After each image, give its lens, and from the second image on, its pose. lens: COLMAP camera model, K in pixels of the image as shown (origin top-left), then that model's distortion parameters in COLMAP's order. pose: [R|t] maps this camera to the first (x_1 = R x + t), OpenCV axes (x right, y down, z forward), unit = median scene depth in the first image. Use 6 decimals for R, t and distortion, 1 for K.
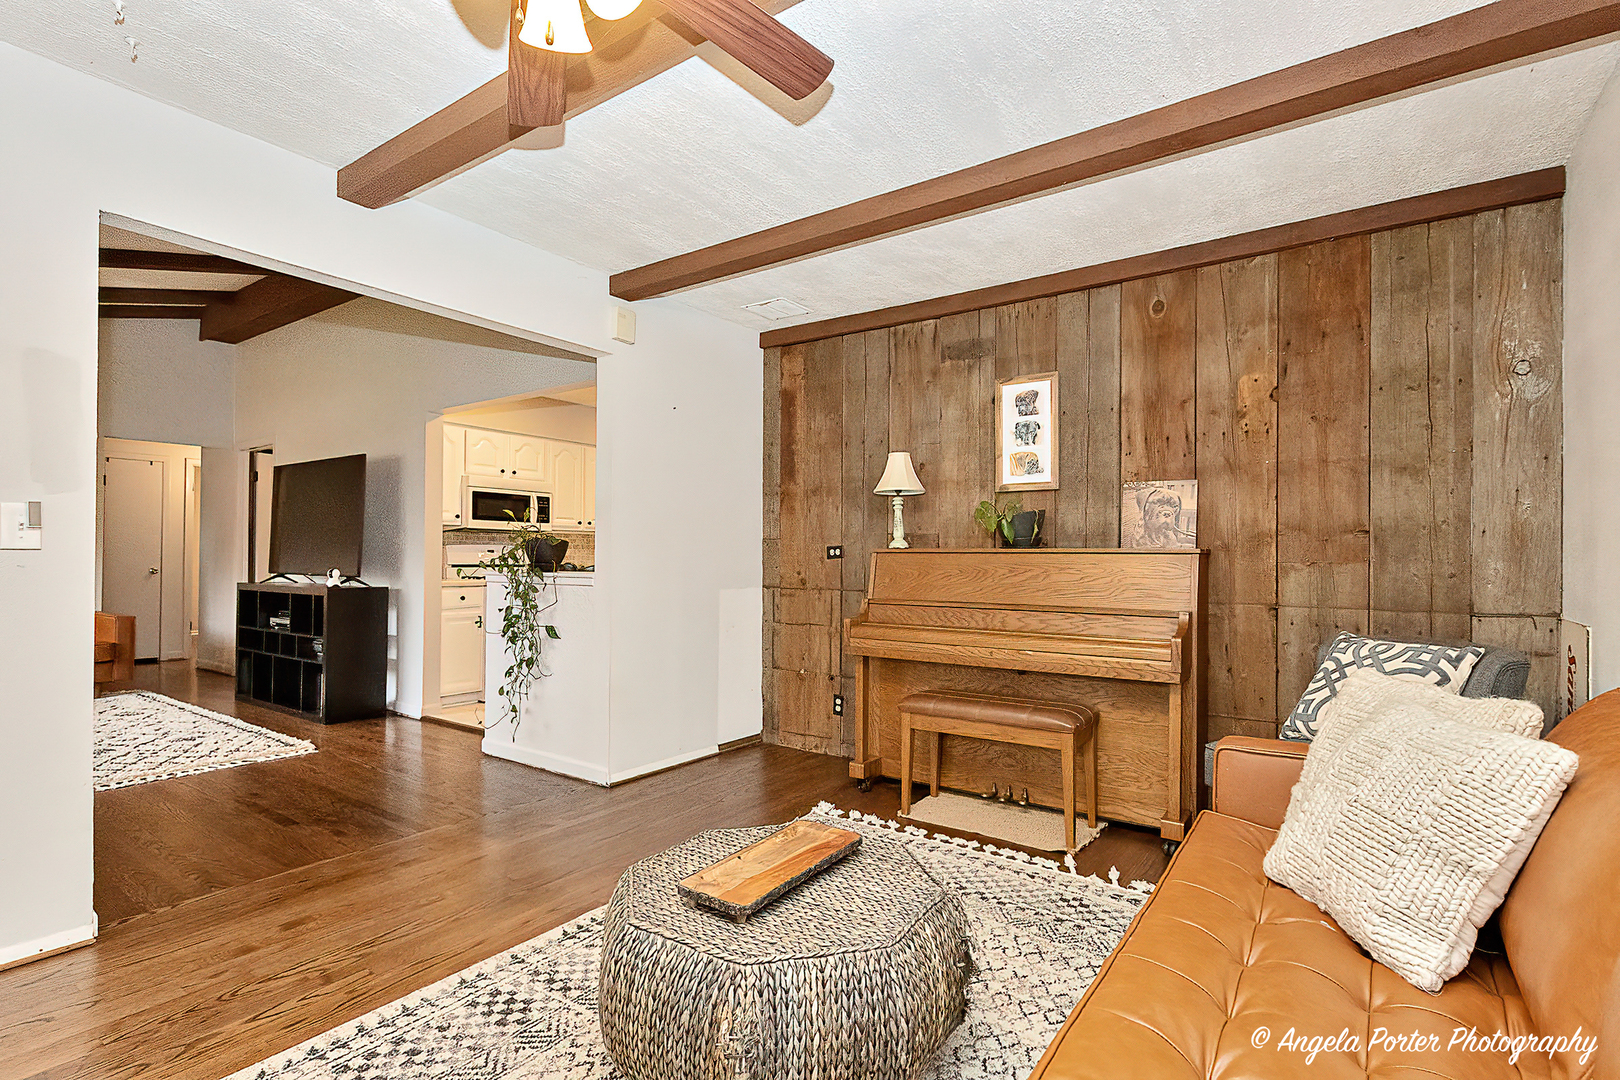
lens RADIAL K [[784.5, 0, 798.2], [0, 784.5, 548.2], [0, 0, 1]] dist [-0.003246, 0.000474]
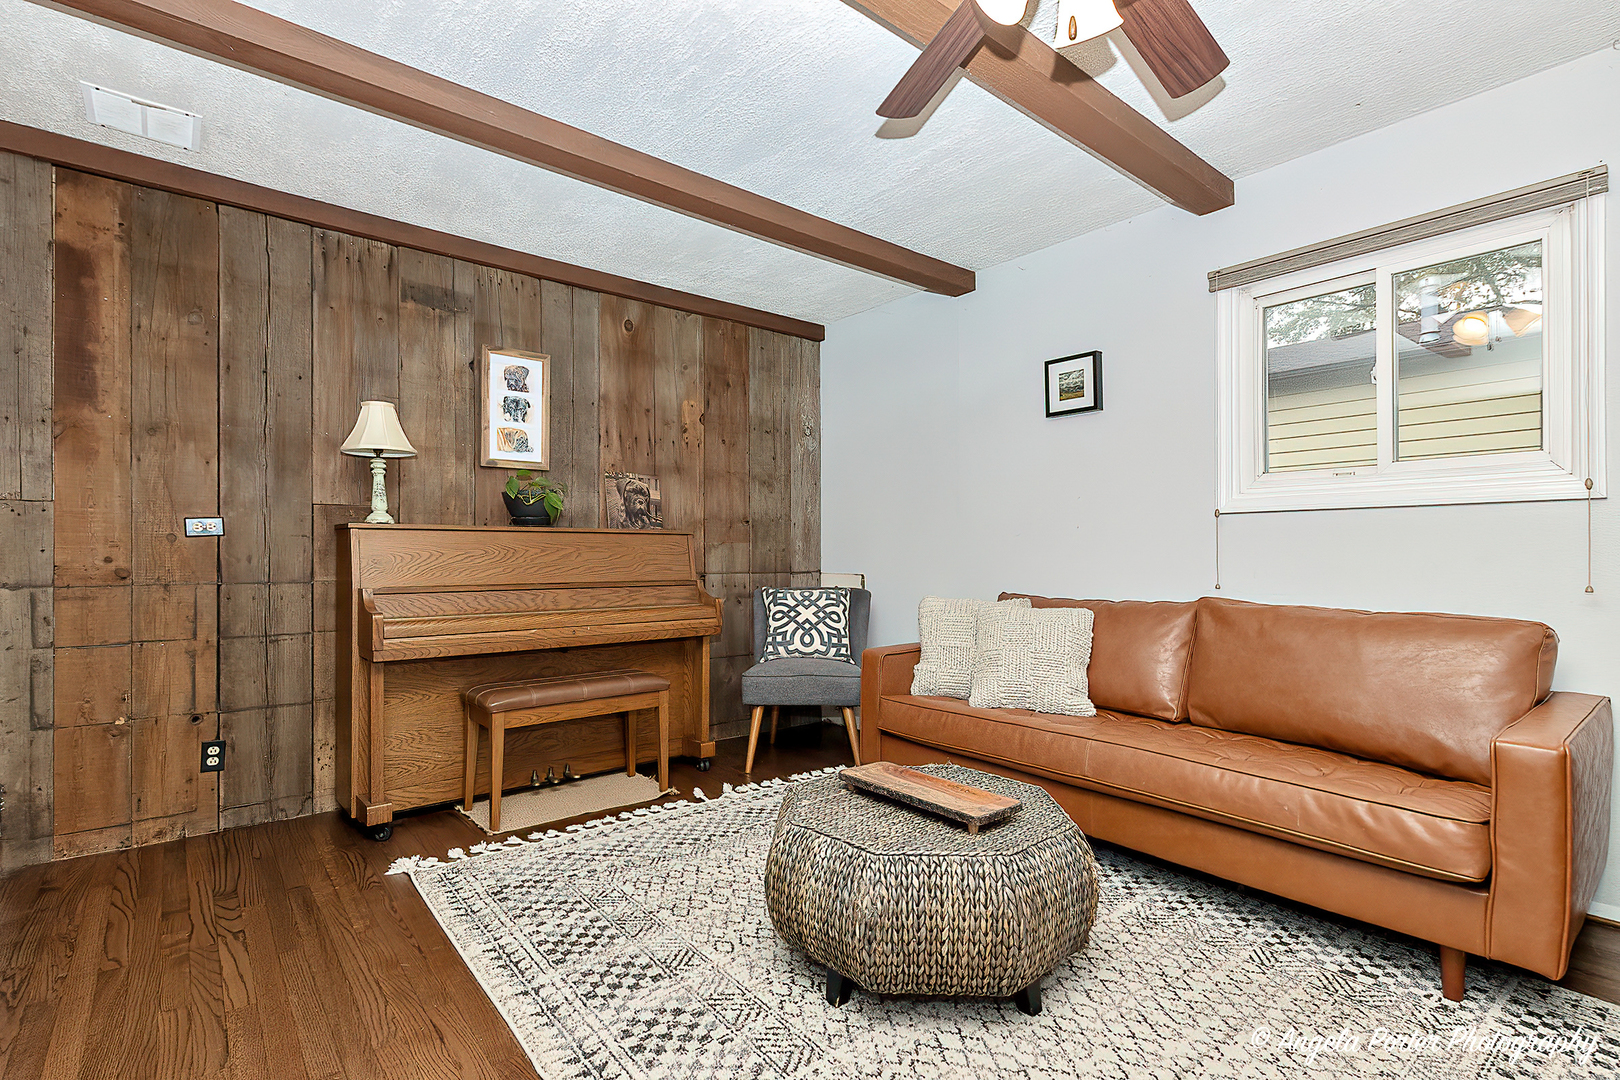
lens RADIAL K [[784.5, 0, 798.2], [0, 784.5, 544.5], [0, 0, 1]] dist [-0.003246, 0.000474]
pose [[0.237696, 0.005531, 0.971324, -0.612037], [-0.009655, 0.999948, -0.003332, 0.022399], [-0.971292, -0.008587, 0.237737, 0.461330]]
